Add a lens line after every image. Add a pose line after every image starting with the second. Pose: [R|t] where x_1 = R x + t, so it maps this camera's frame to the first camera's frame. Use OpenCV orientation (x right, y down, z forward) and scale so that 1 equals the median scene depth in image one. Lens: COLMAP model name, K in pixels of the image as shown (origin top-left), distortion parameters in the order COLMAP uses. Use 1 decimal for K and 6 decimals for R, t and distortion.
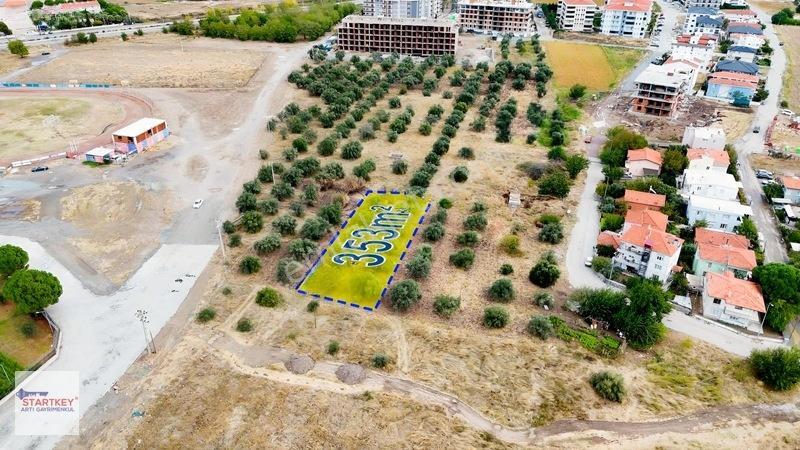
lens RADIAL K [[587.0, 0, 402.8], [0, 587.0, 225.2], [0, 0, 1]] dist [0.057570, -0.042719]
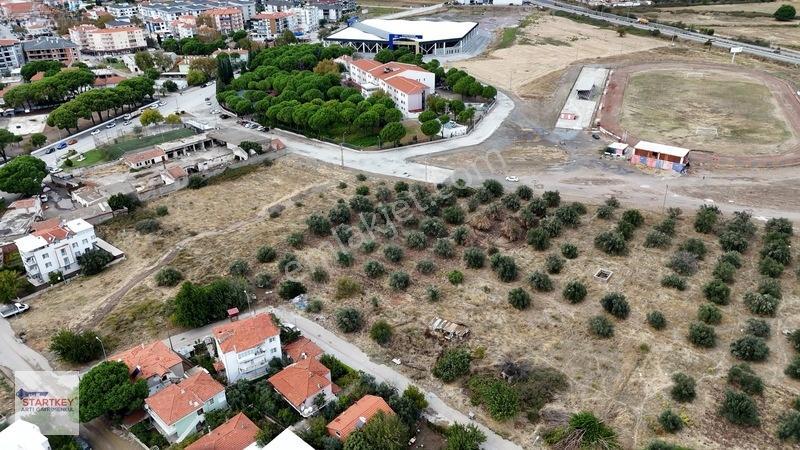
lens RADIAL K [[587.0, 0, 402.1], [0, 587.0, 223.4], [0, 0, 1]] dist [0.057570, -0.042719]
pose [[-0.362364, 0.426515, -0.828720, 0.574700], [-0.443460, 0.703159, 0.555798, -0.395801], [0.819778, 0.568905, -0.065657, 0.663963]]
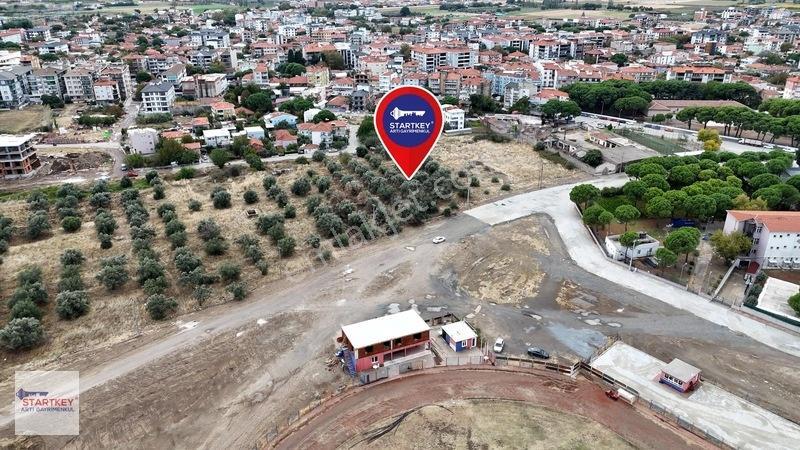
lens RADIAL K [[587.0, 0, 400.0], [0, 587.0, 220.0], [0, 0, 1]] dist [0.057570, -0.042719]
pose [[-0.639297, -0.314112, 0.701878, -0.738653], [0.367953, 0.676522, 0.637909, -0.548744], [-0.675211, 0.666071, -0.316920, 0.963539]]
